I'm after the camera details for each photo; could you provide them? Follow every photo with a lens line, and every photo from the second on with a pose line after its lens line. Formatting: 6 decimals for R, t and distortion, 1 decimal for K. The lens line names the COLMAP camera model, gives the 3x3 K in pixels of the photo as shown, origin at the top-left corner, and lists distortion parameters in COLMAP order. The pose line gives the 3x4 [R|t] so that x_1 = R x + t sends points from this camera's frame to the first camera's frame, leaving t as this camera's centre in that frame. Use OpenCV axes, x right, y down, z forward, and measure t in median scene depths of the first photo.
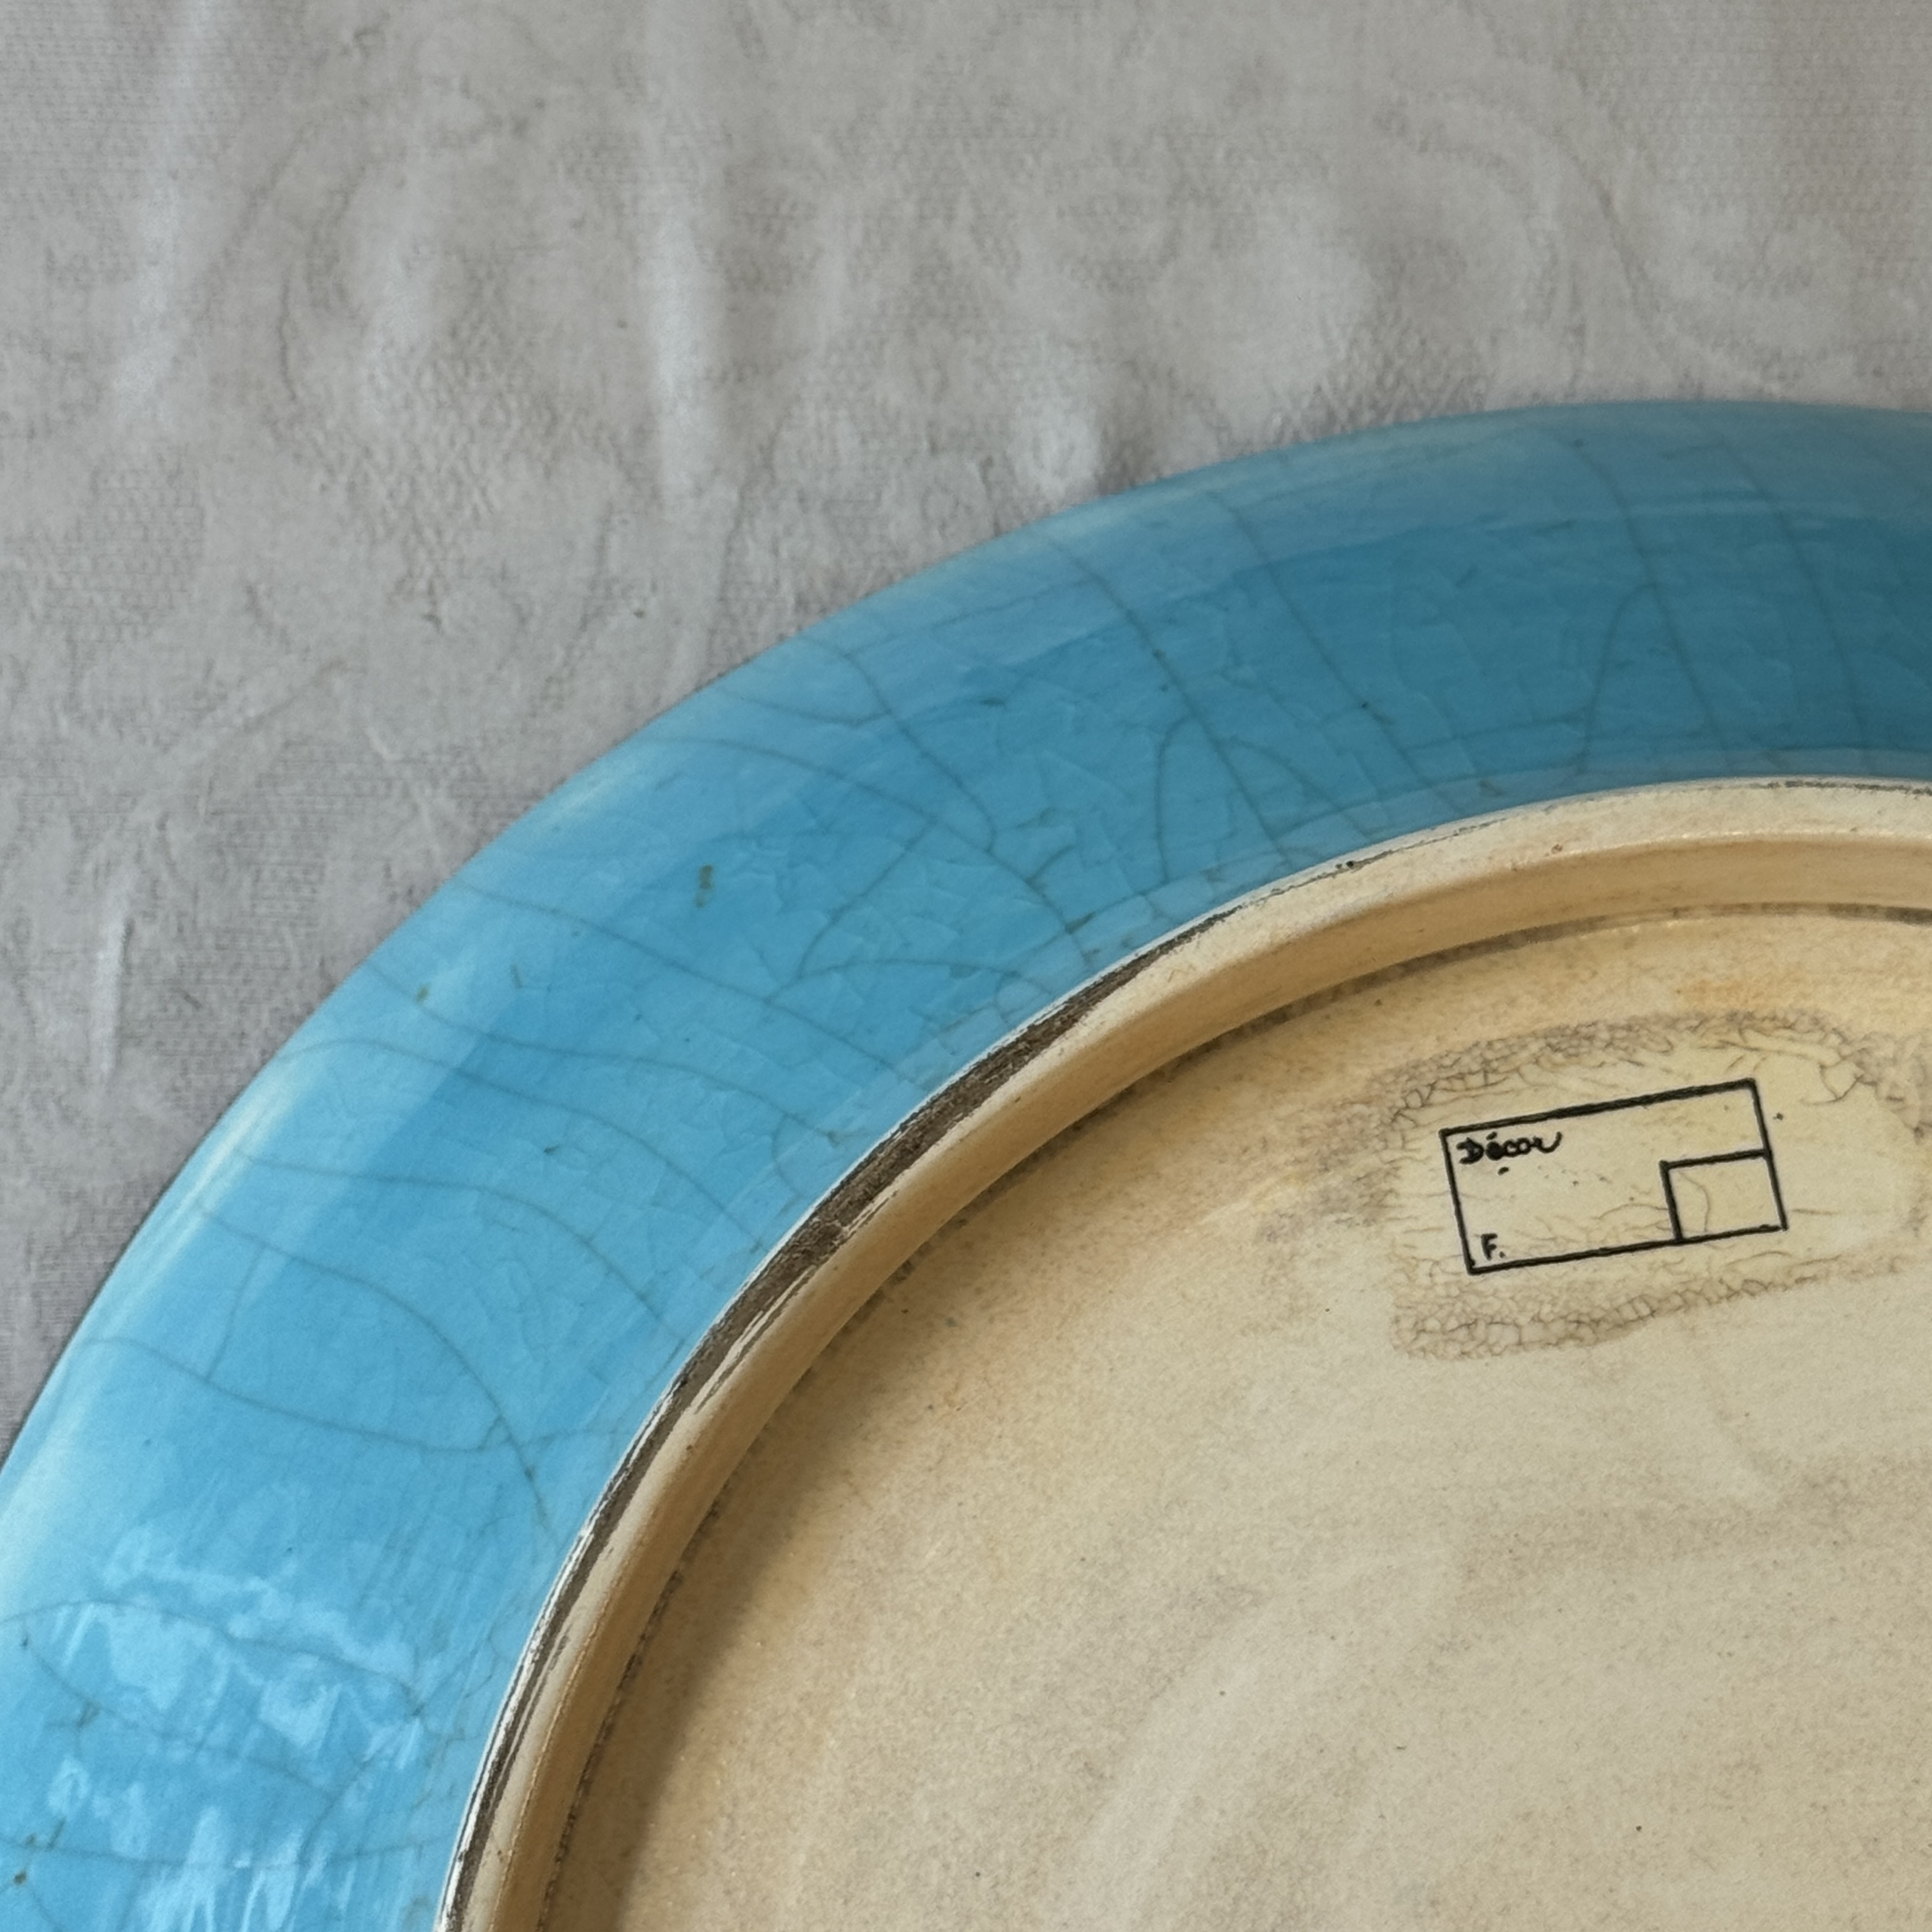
lens RADIAL K [[5581.7, 0, 976.3], [0, 5581.7, 975.0], [0, 0, 1]] dist [0.133453, -0.163904]
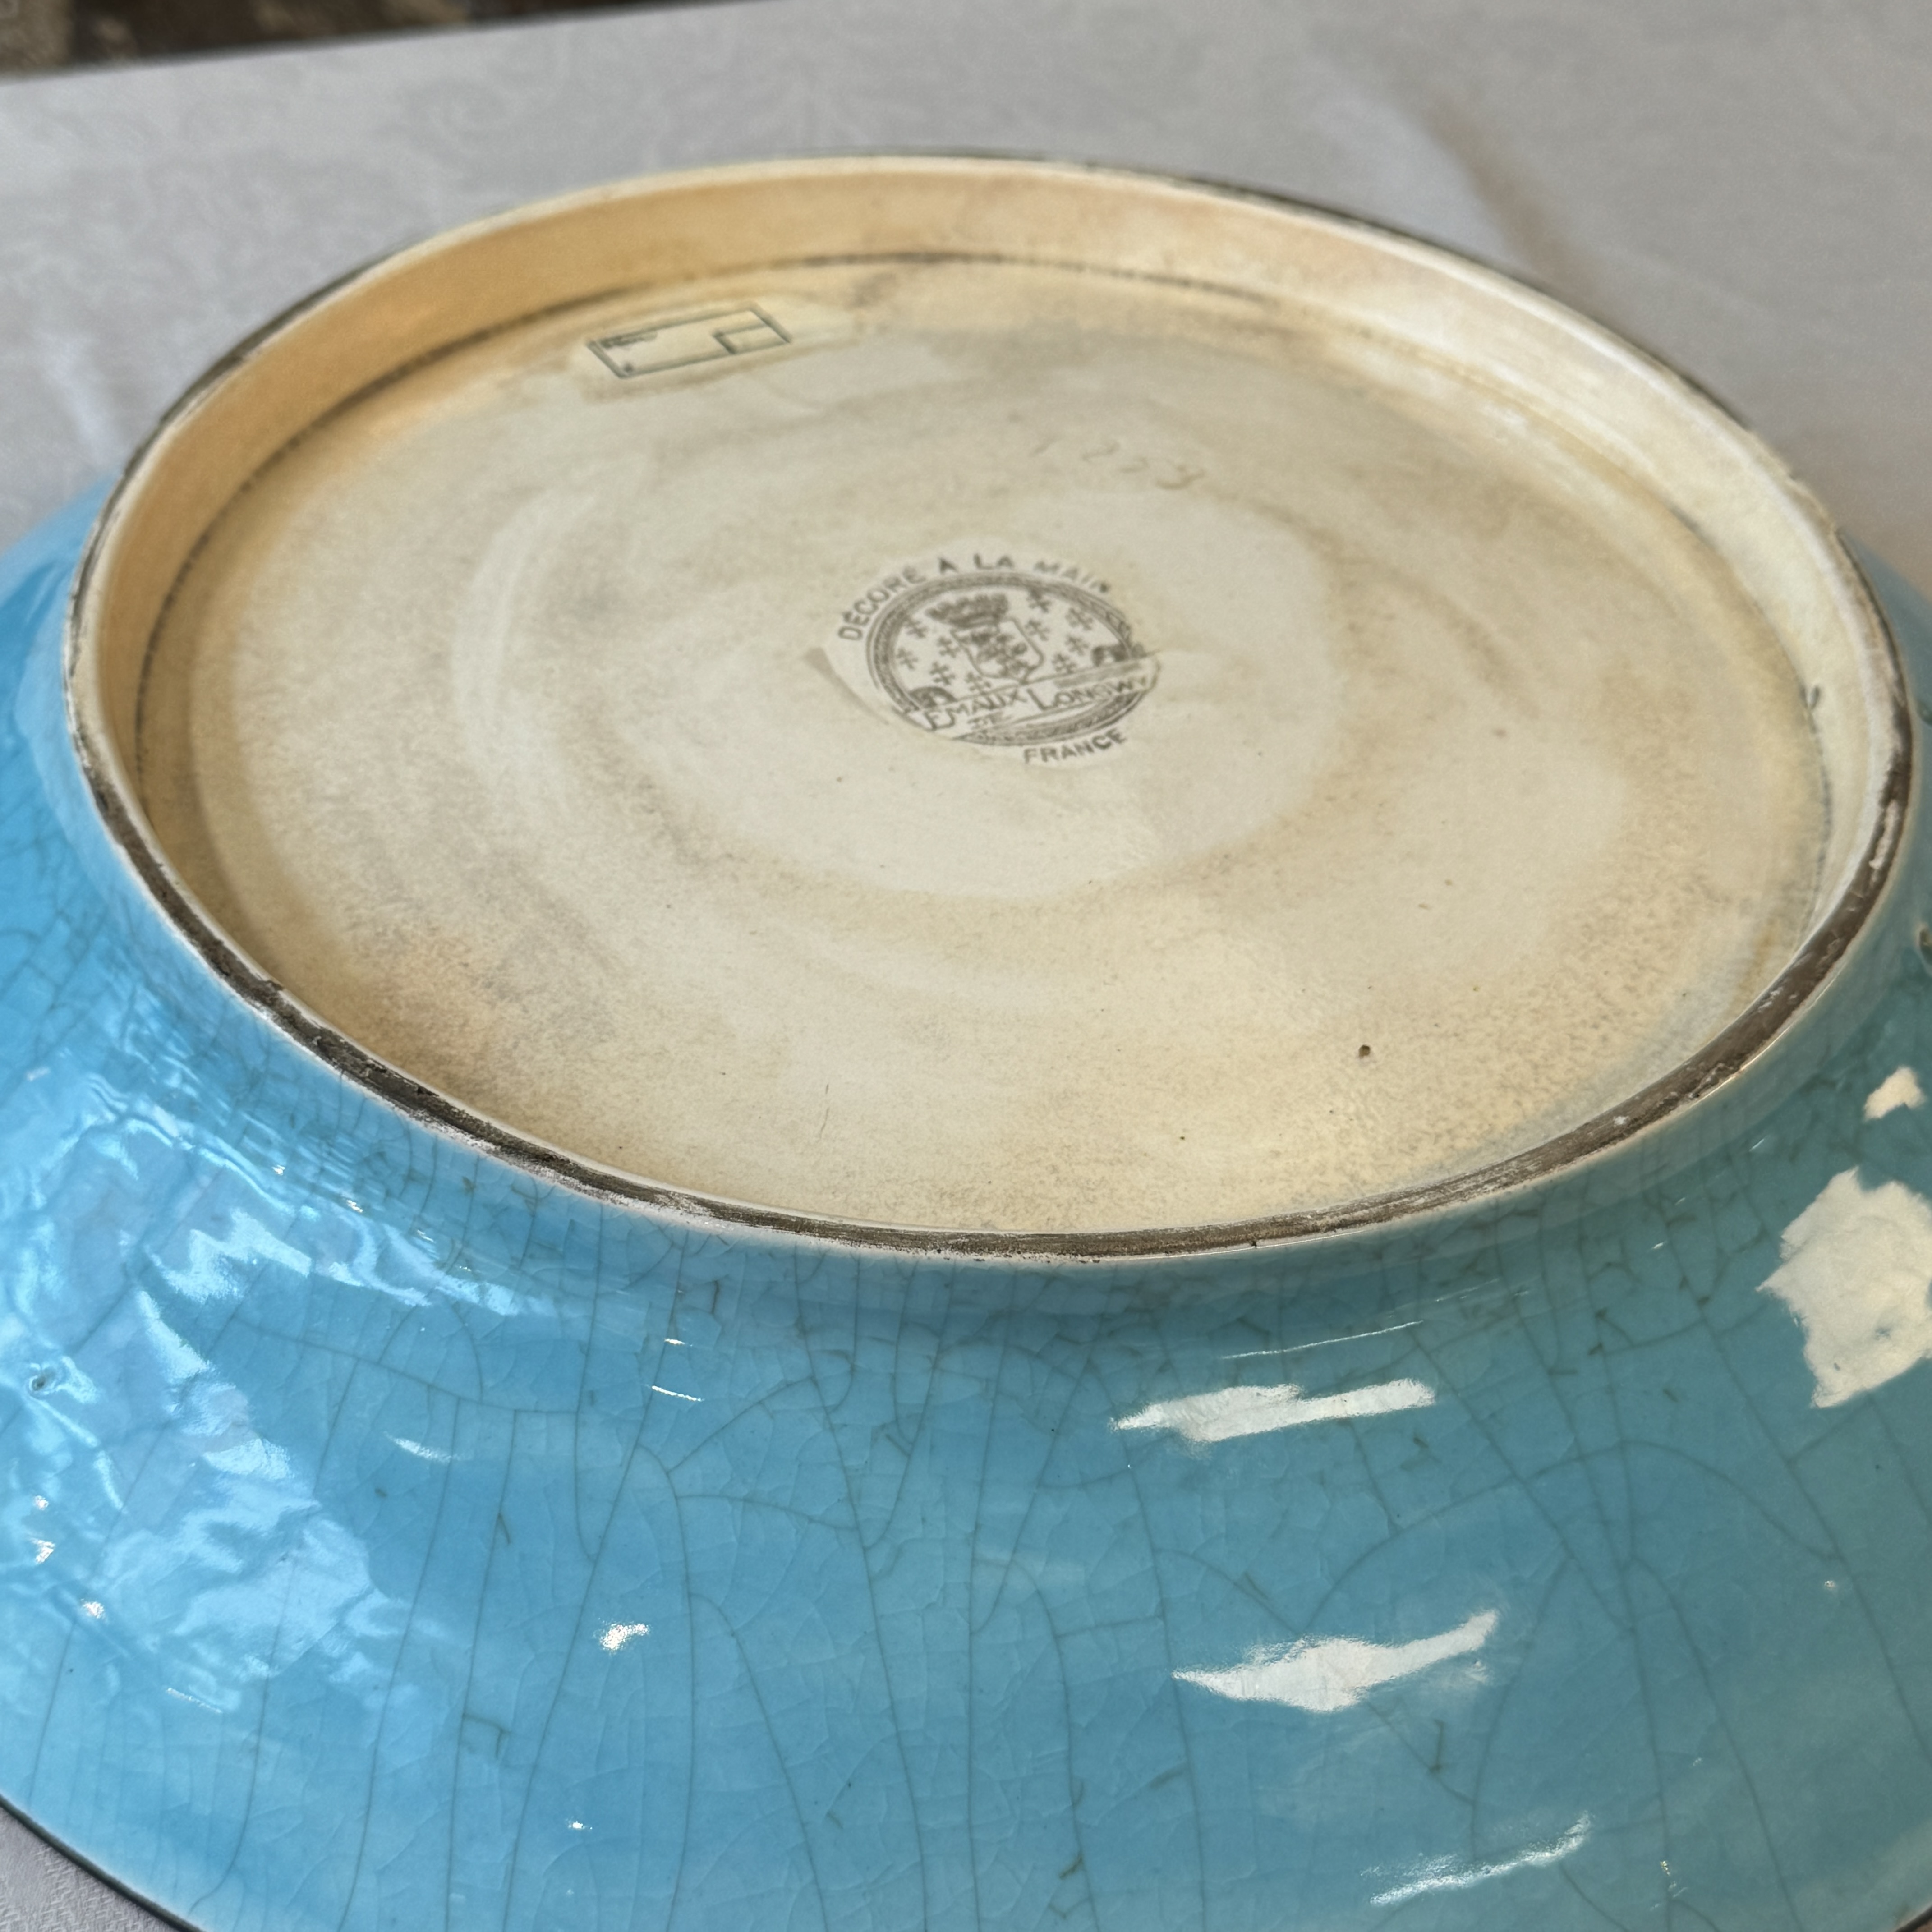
lens RADIAL K [[3208.7, 0, 952.0], [0, 3208.7, 959.9], [0, 0, 1]] dist [0.155499, -0.235435]
pose [[0.946518, -0.207238, 0.247297, -0.098314], [0.308970, 0.802983, -0.509663, 0.732303], [-0.092954, 0.558812, 0.824068, 0.266497]]
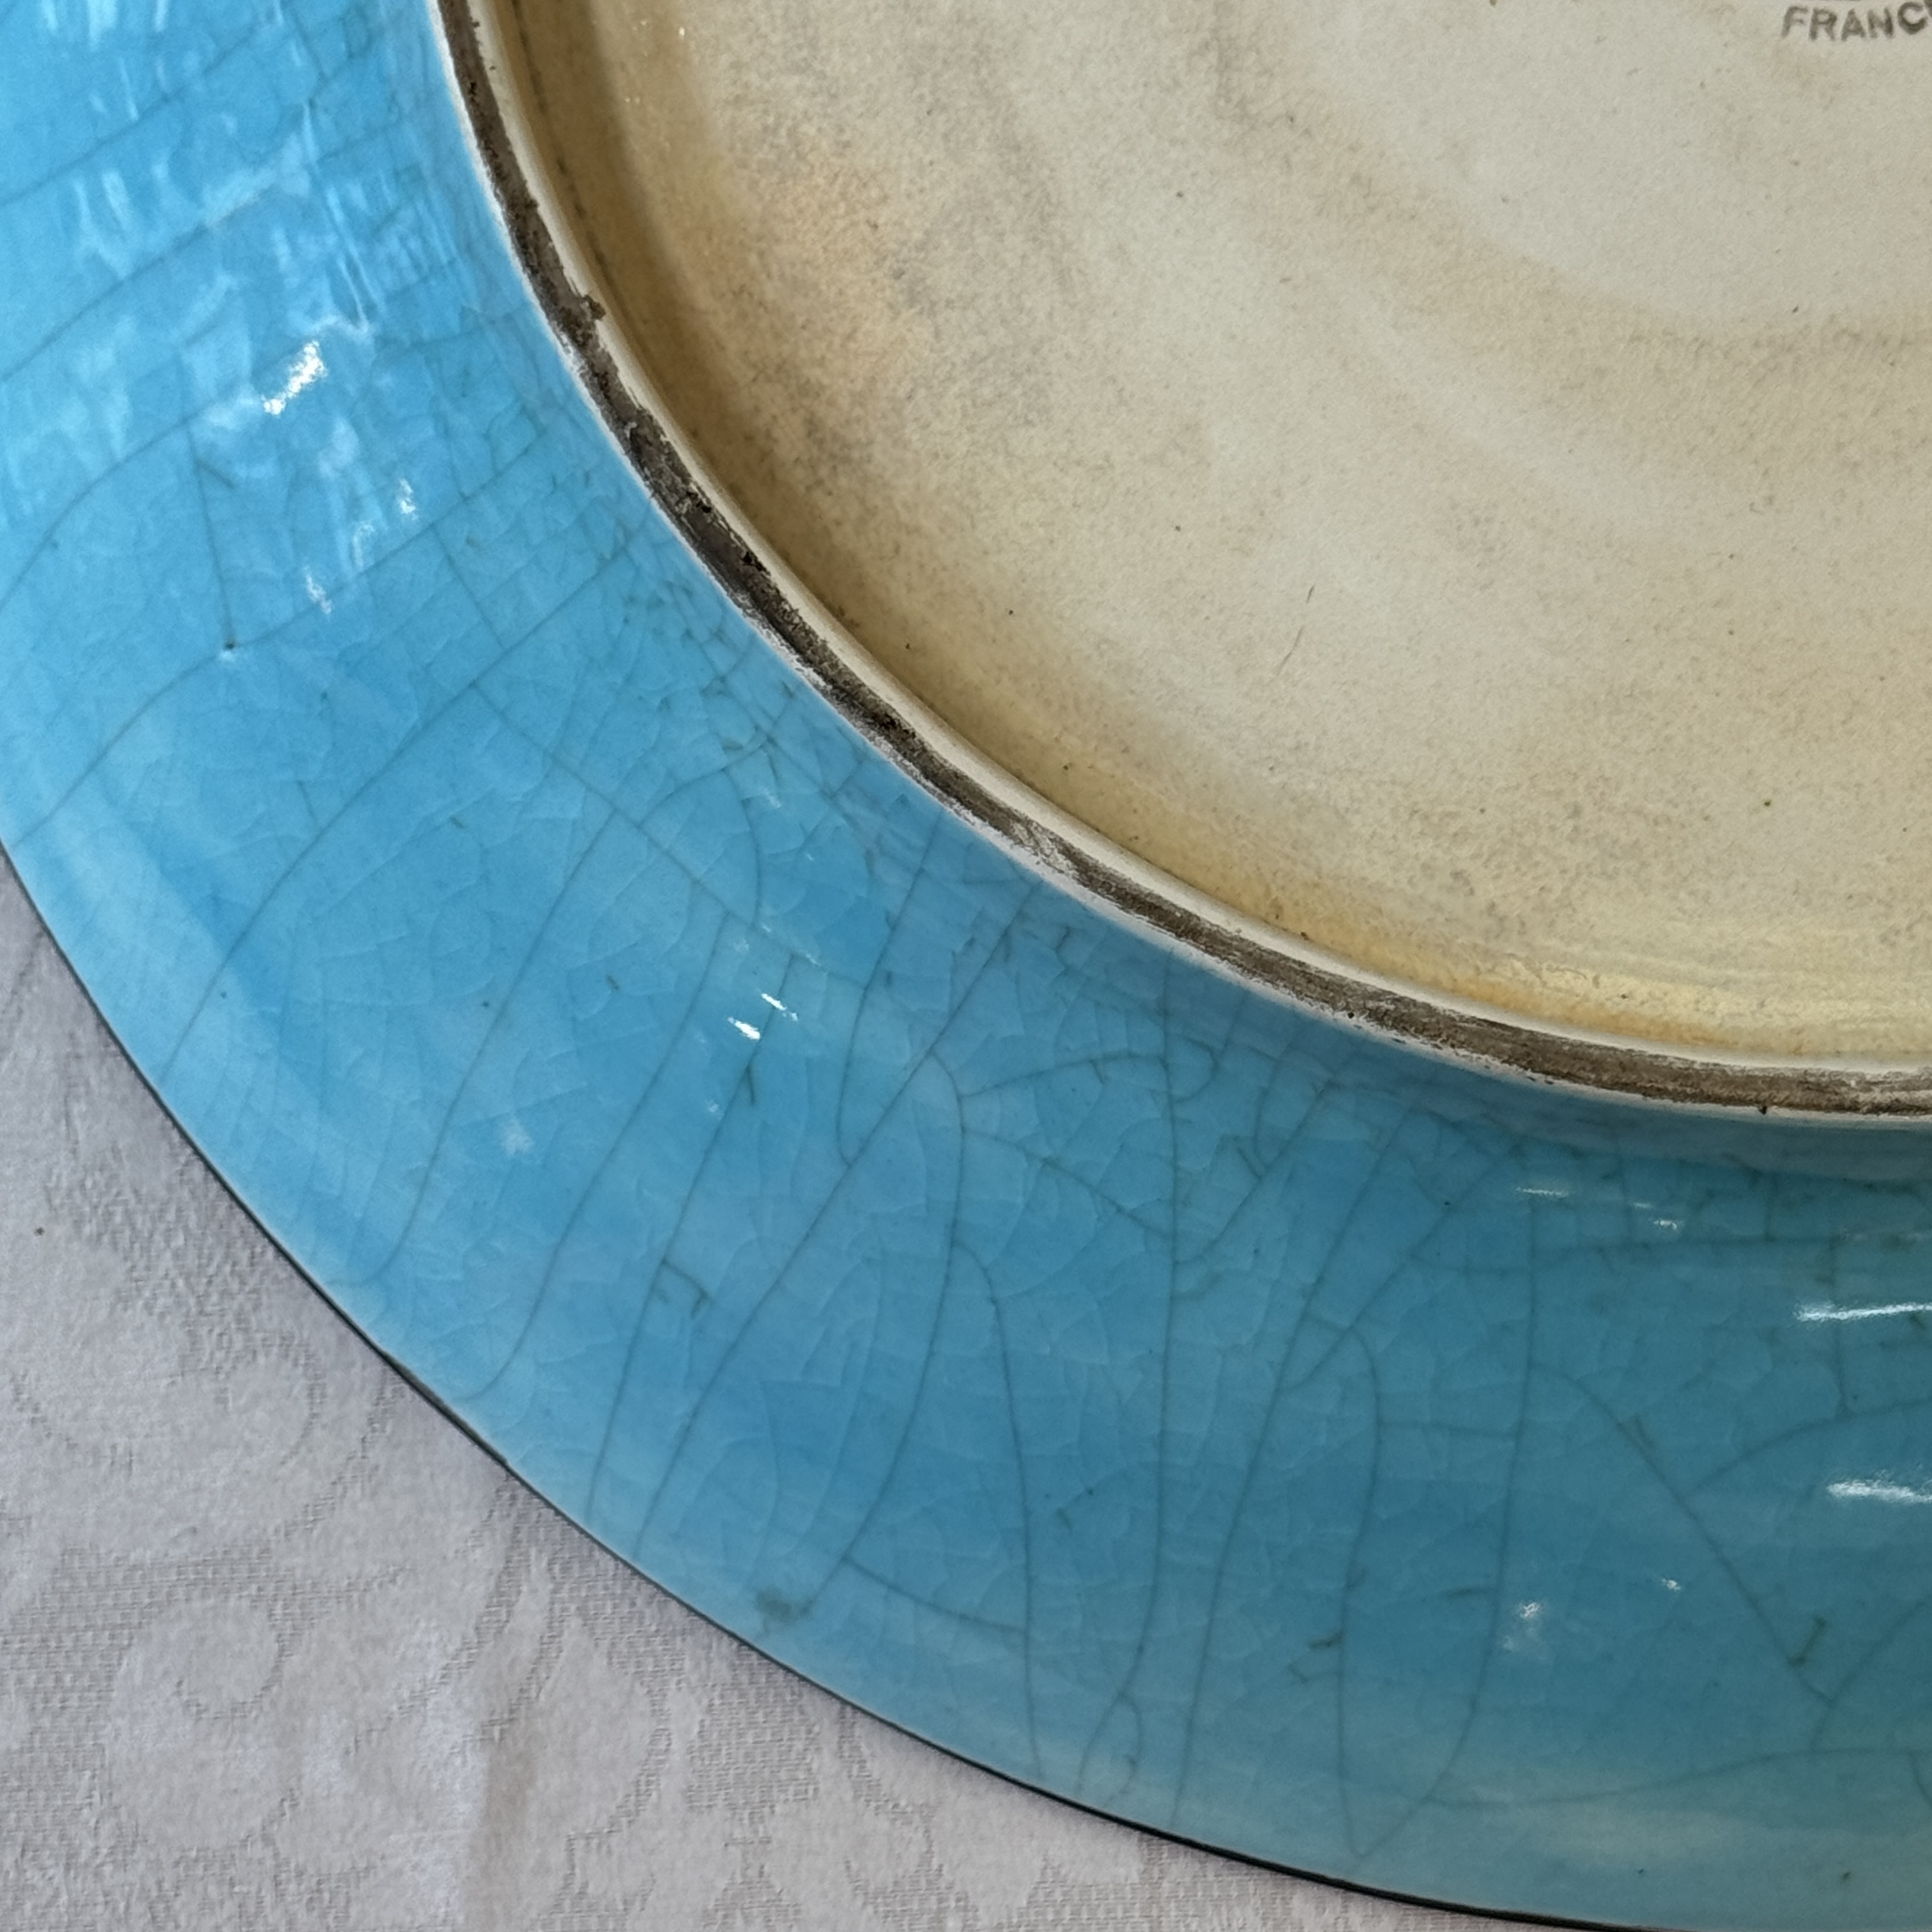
lens RADIAL K [[5581.7, 0, 976.3], [0, 5581.7, 975.0], [0, 0, 1]] dist [0.133453, -0.163904]
pose [[0.999510, -0.027900, 0.014211, -0.015730], [0.026863, 0.997286, 0.068555, 0.355676], [-0.016085, -0.068140, 0.997546, -0.034453]]
